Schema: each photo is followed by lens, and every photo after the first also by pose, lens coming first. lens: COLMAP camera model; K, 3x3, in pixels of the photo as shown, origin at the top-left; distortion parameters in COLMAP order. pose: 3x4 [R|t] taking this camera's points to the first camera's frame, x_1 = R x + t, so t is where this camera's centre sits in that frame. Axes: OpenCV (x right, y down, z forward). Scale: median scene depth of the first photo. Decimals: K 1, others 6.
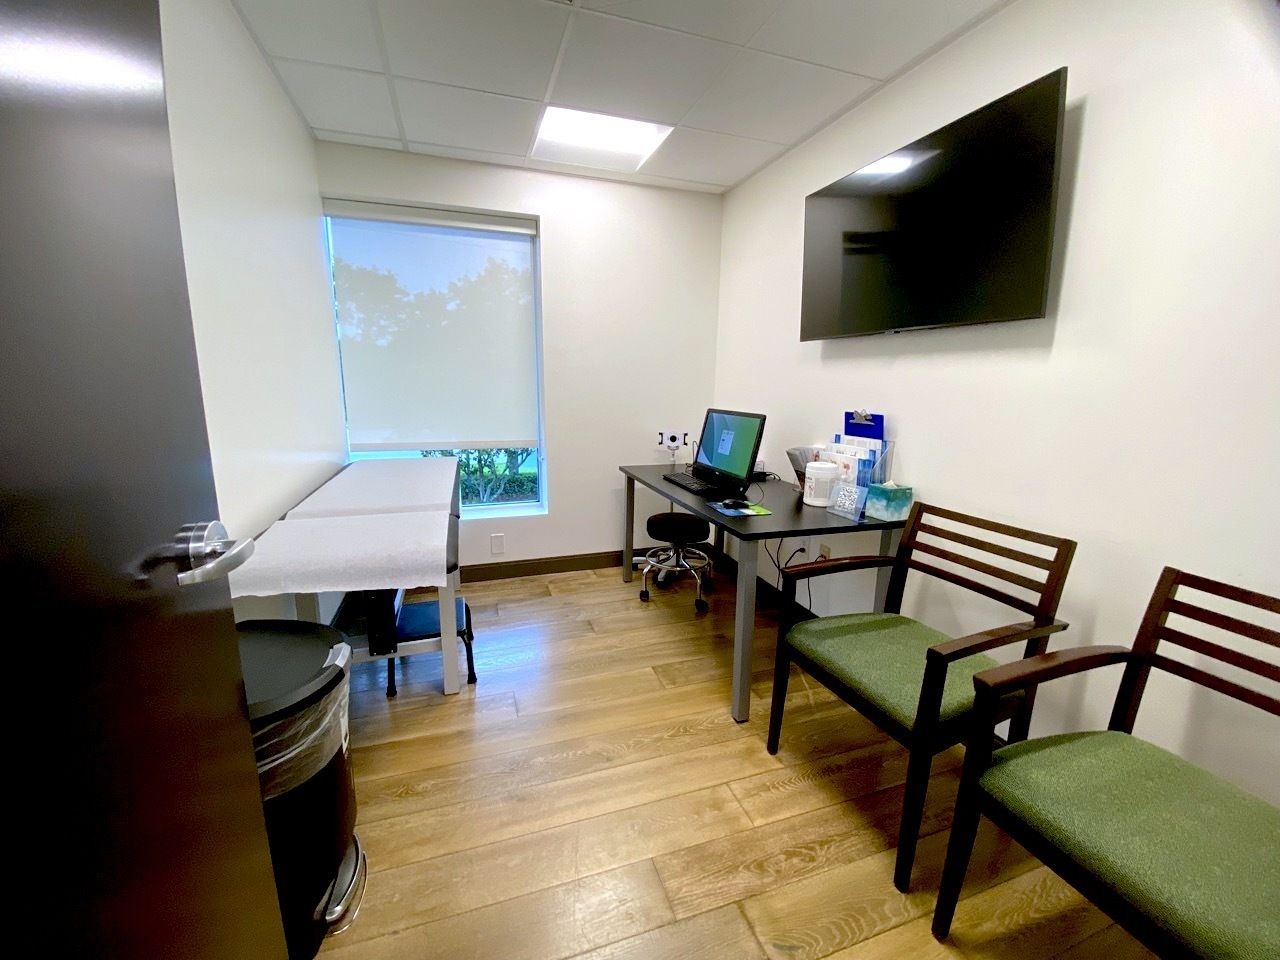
lens RADIAL K [[516.9, 0, 640.0], [0, 516.9, 480.0], [0, 0, 1]] dist [0.018197, -0.017682]
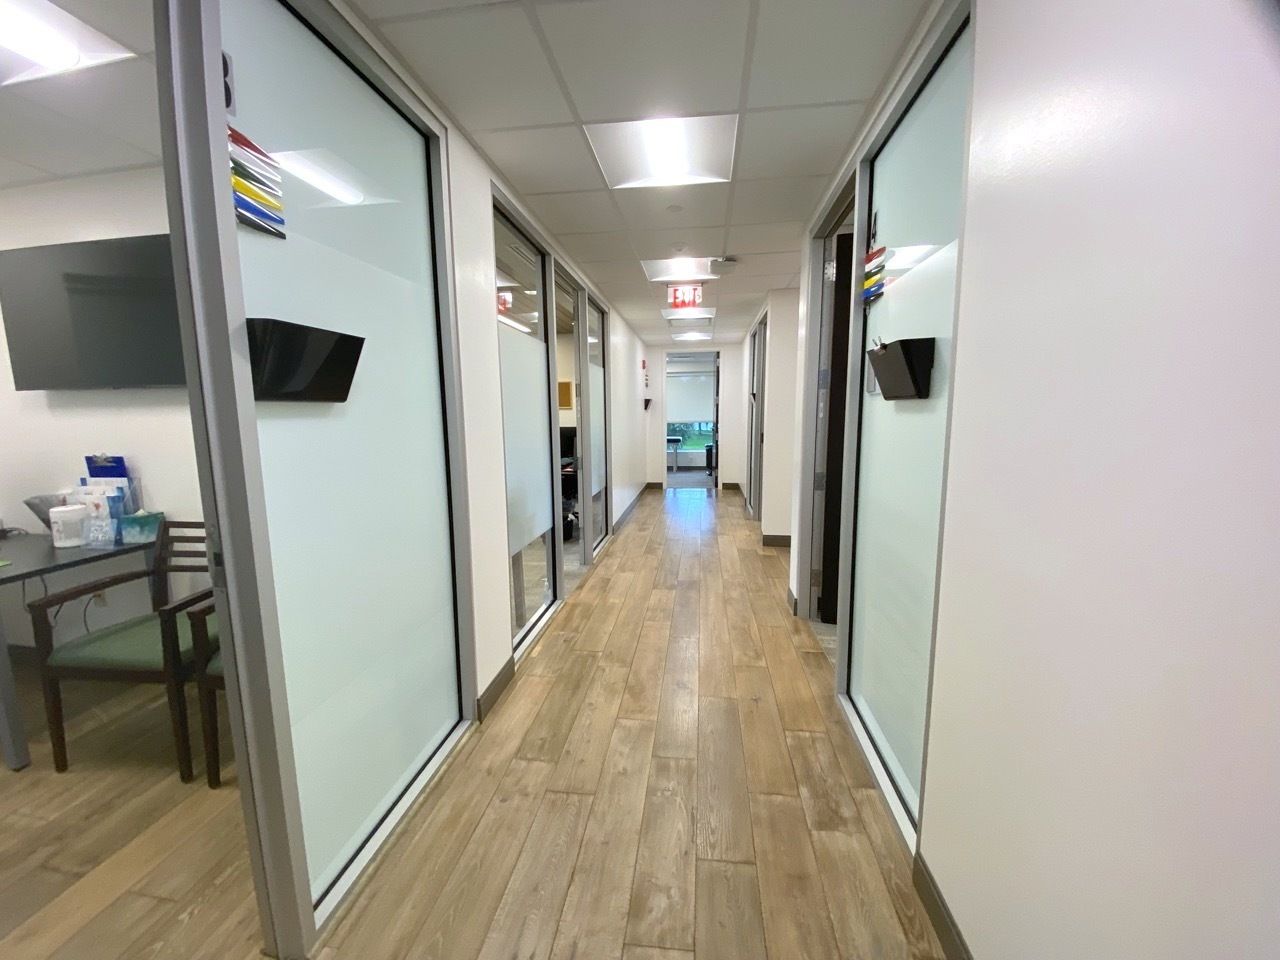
lens RADIAL K [[520.7, 0, 640.0], [0, 520.7, 480.0], [0, 0, 1]] dist [-0.002419, -0.011419]
pose [[0.433755, -0.133765, 0.891046, -0.066880], [0.178465, 0.982081, 0.060556, 0.064150], [-0.883180, 0.132754, 0.449855, -0.541697]]
